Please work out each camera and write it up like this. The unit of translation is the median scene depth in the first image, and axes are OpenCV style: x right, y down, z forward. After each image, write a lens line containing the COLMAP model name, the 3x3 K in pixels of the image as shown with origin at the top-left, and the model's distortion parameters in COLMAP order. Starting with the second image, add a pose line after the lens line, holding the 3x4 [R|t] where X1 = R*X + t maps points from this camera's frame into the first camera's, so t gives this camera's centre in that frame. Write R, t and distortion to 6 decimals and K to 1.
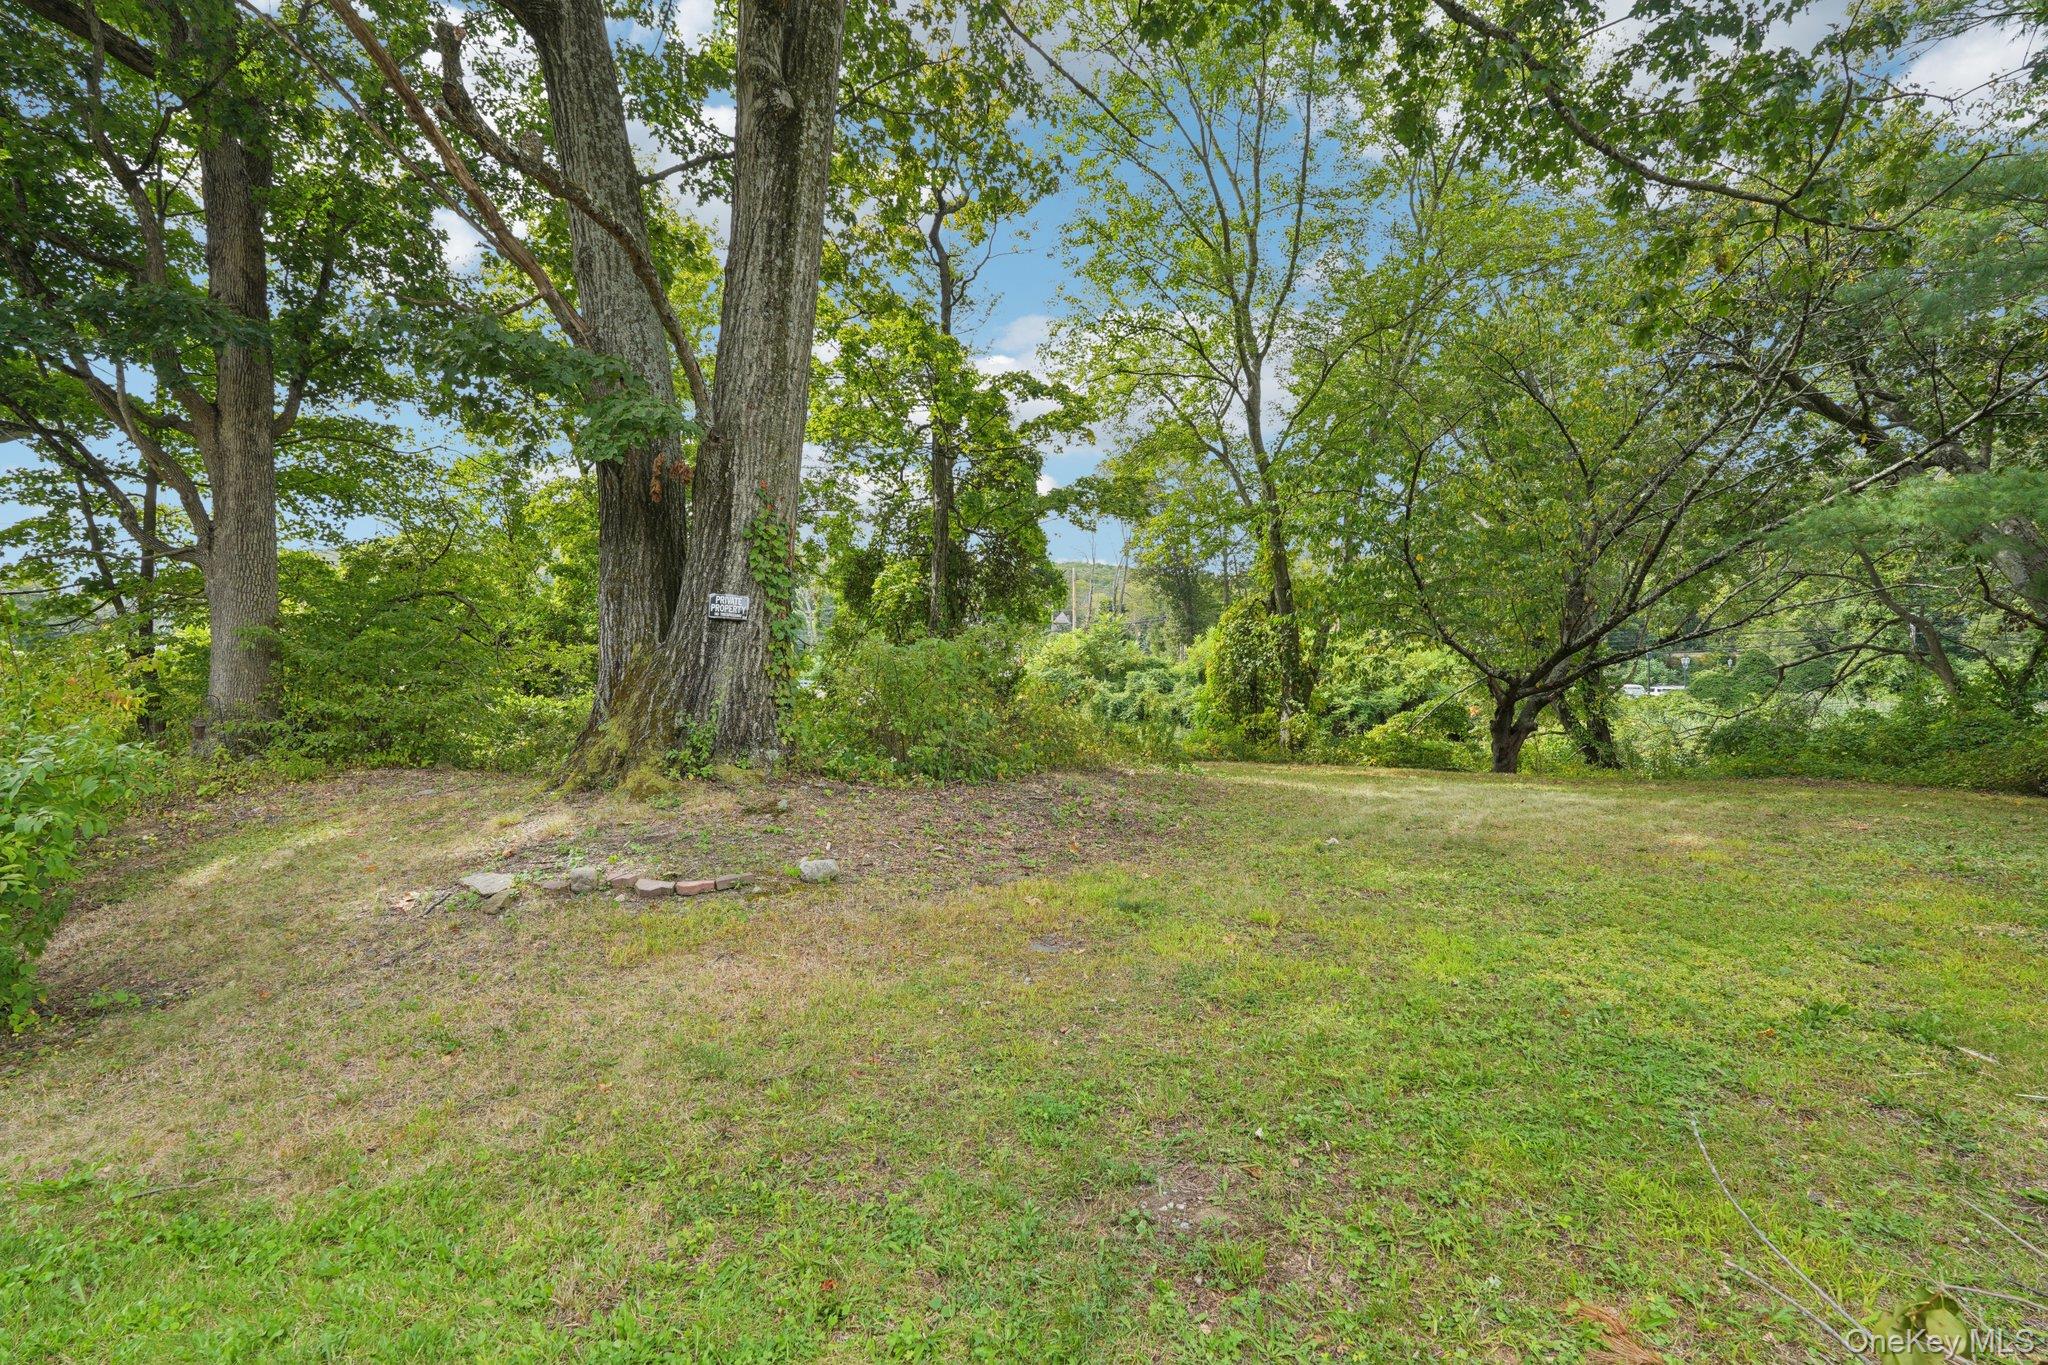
lens RADIAL K [[881.5, 0, 1022.5], [0, 881.5, 639.7], [0, 0, 1]] dist [0.000145, 0.000115]
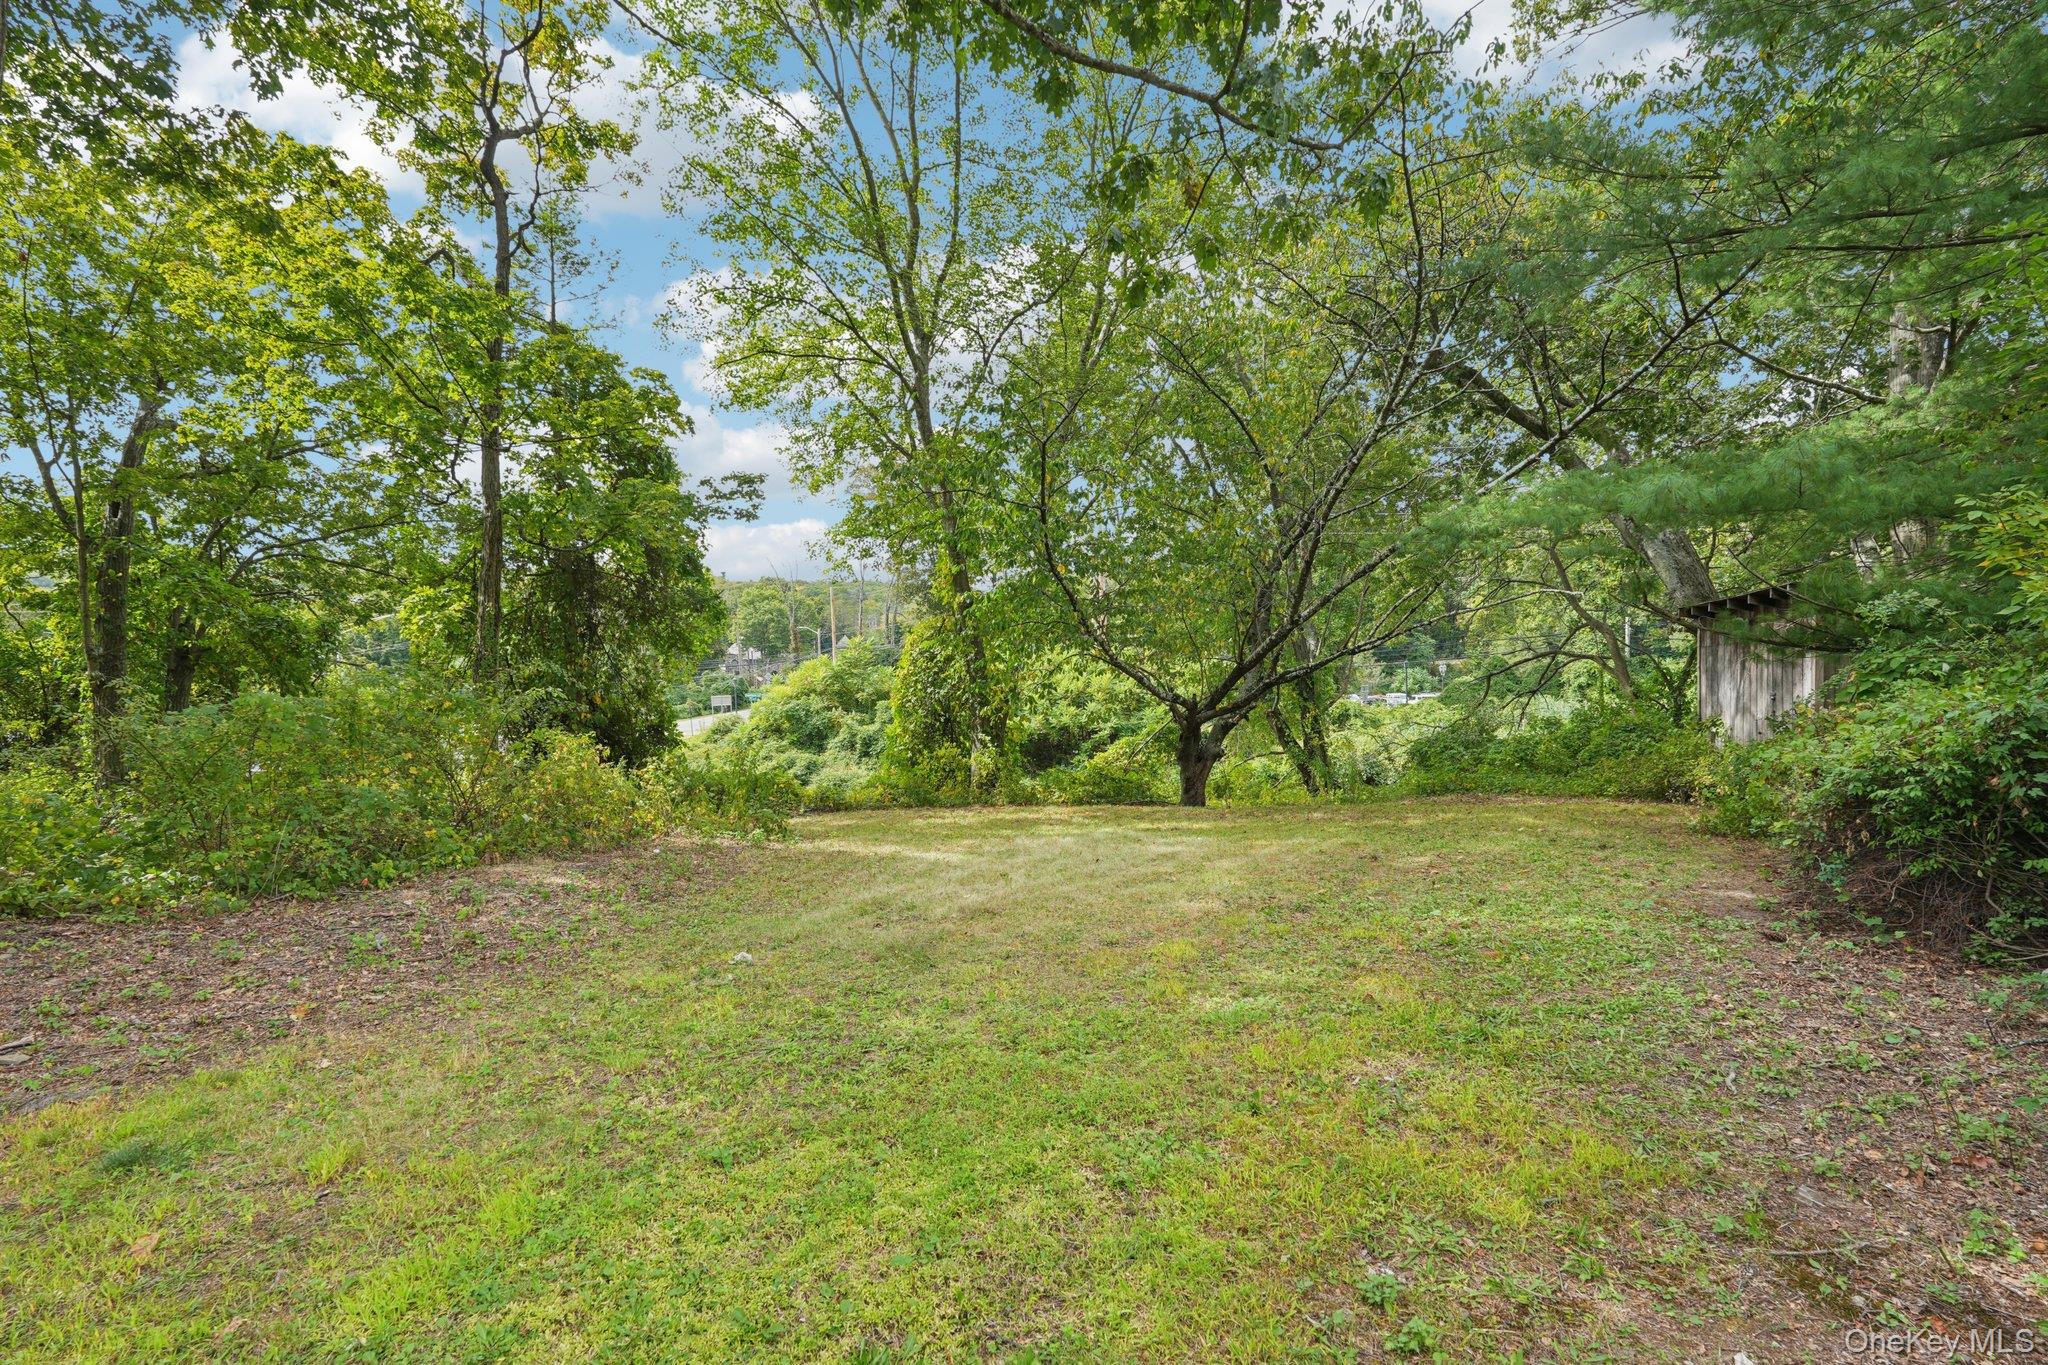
lens RADIAL K [[925.3, 0, 1024.0], [0, 925.3, 682.5], [0, 0, 1]] dist [-0.000030, 0.000117]
pose [[0.981554, -0.035310, 0.187898, 0.161004], [0.031135, 0.999199, 0.025123, -0.003777], [-0.188635, -0.018809, 0.981867, 0.076817]]
